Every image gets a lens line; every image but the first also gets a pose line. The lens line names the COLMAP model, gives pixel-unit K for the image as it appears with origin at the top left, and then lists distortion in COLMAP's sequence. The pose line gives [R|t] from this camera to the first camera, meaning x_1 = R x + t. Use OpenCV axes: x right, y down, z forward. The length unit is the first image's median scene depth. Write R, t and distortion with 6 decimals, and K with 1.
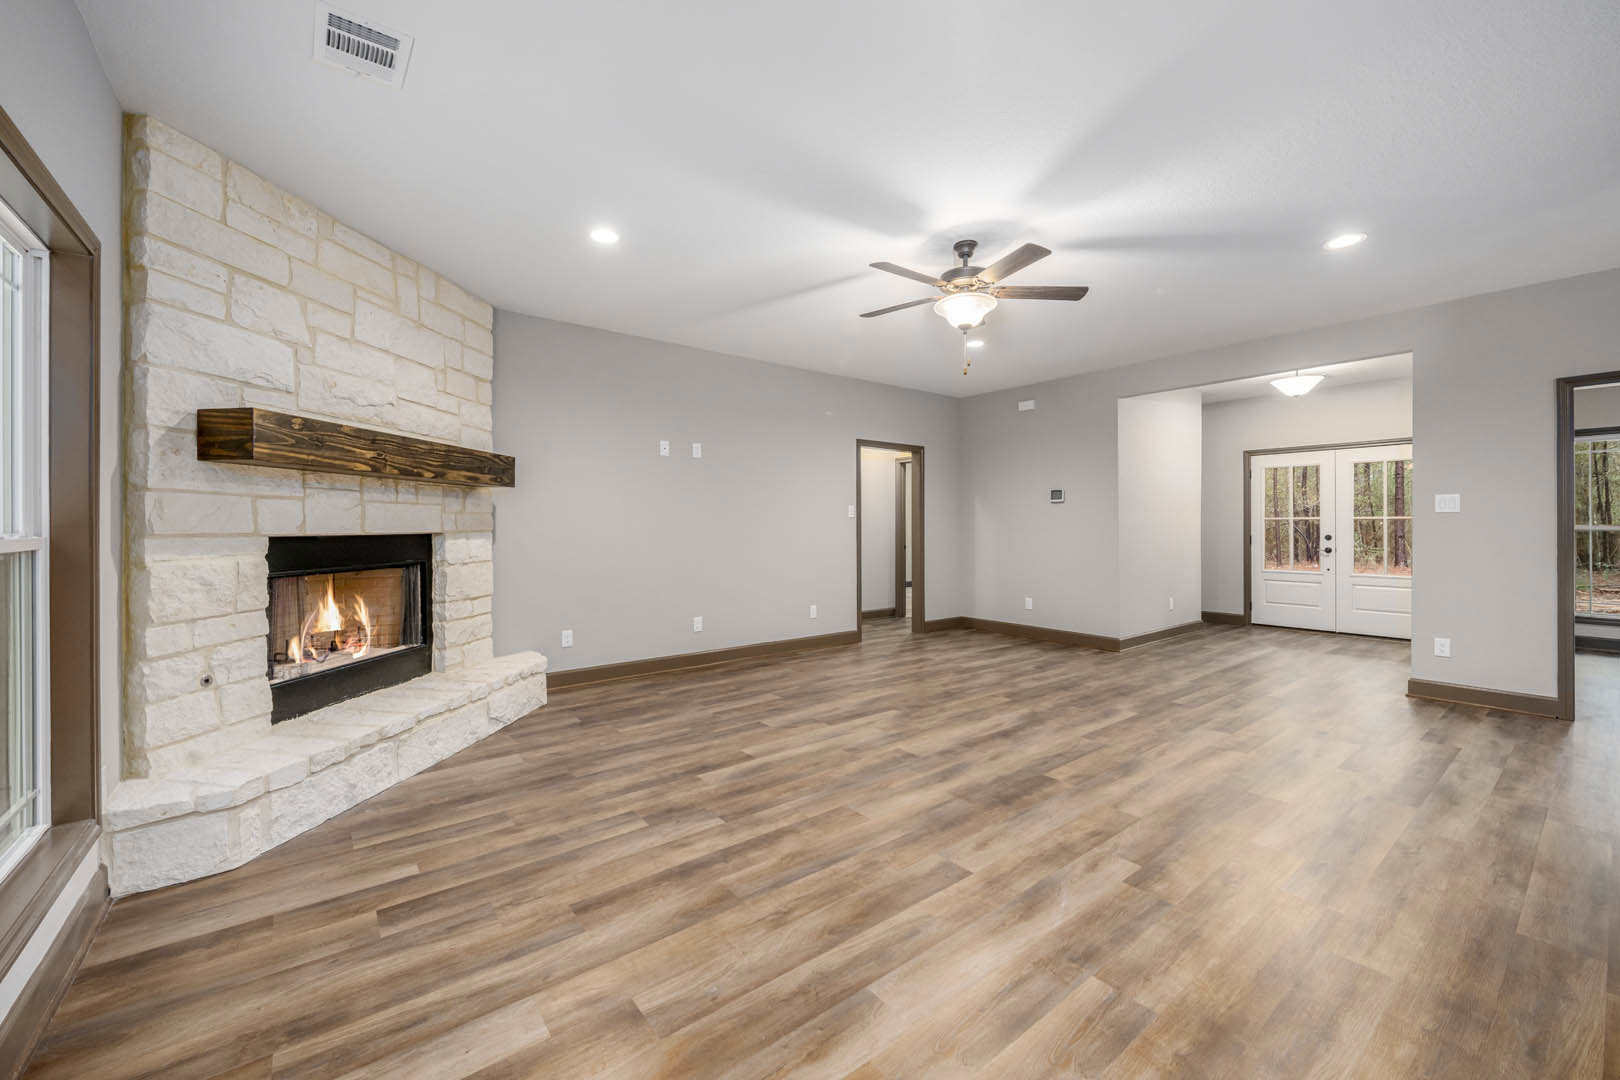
lens RADIAL K [[654.1, 0, 796.4], [0, 654.1, 535.0], [0, 0, 1]] dist [-0.011997, -0.003064]
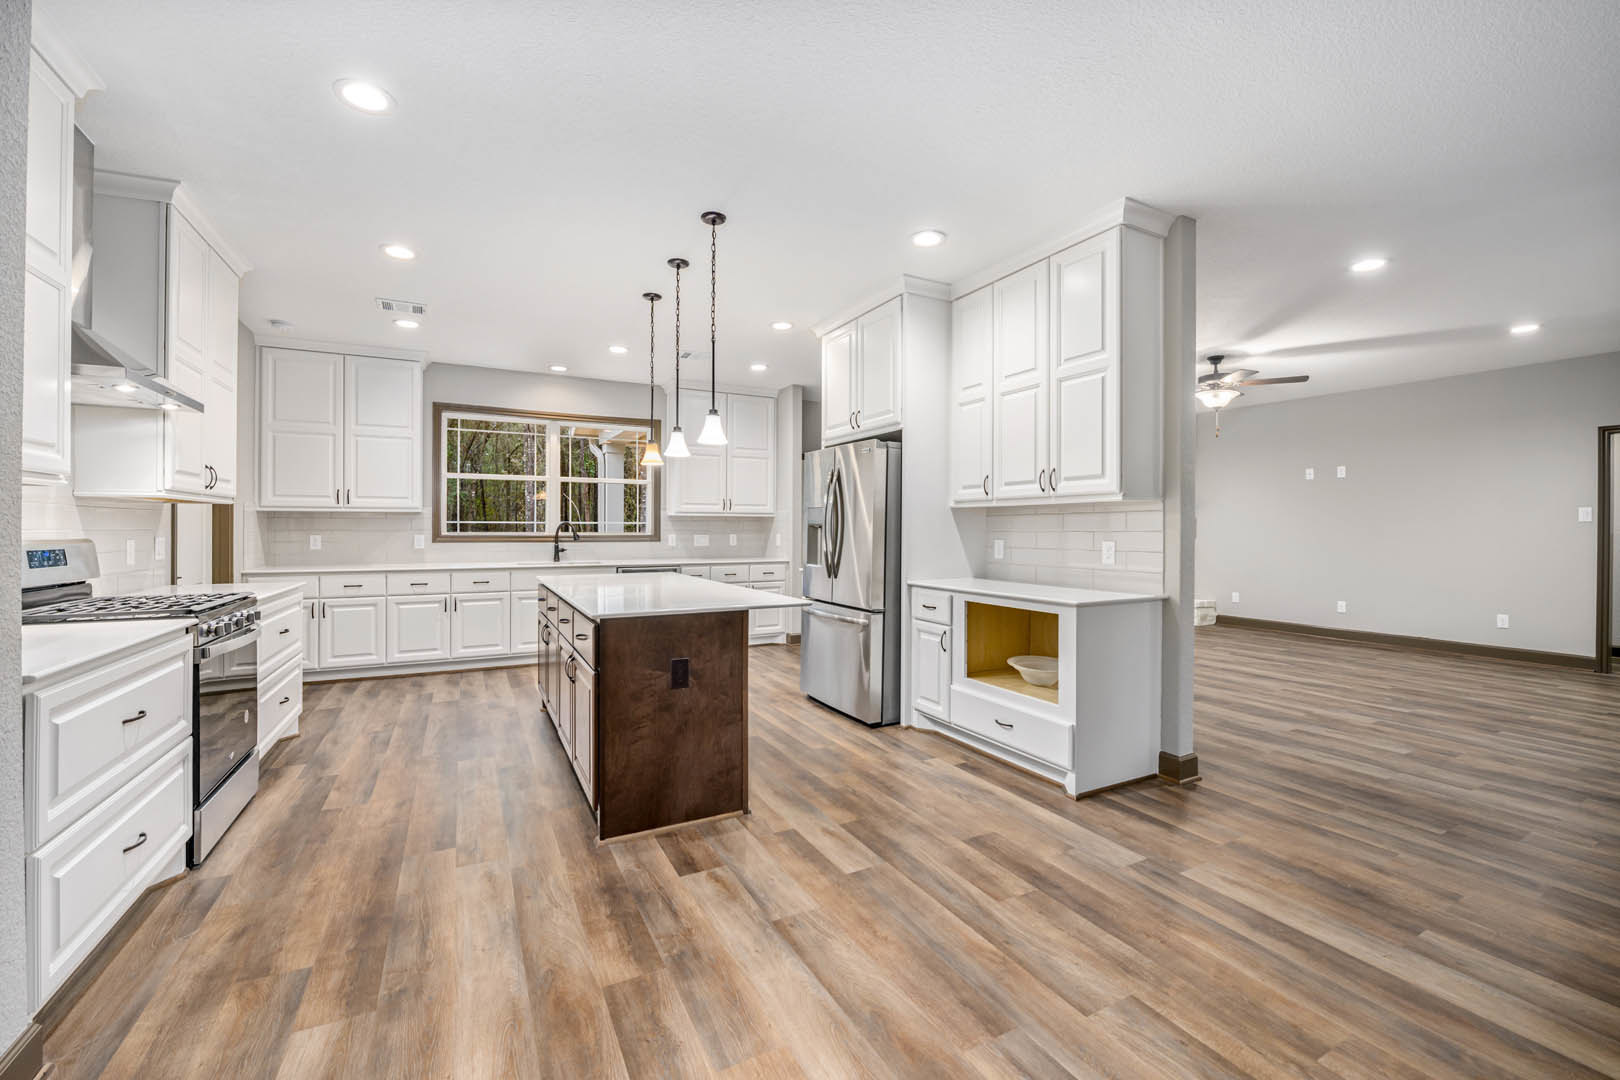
lens RADIAL K [[654.1, 0, 803.5], [0, 654.1, 536.5], [0, 0, 1]] dist [-0.011997, -0.003064]
pose [[-0.176770, 0.012319, -0.984175, 1.713632], [-0.016360, 0.999747, 0.015452, -0.005749], [0.984116, 0.018832, -0.176524, 0.236498]]
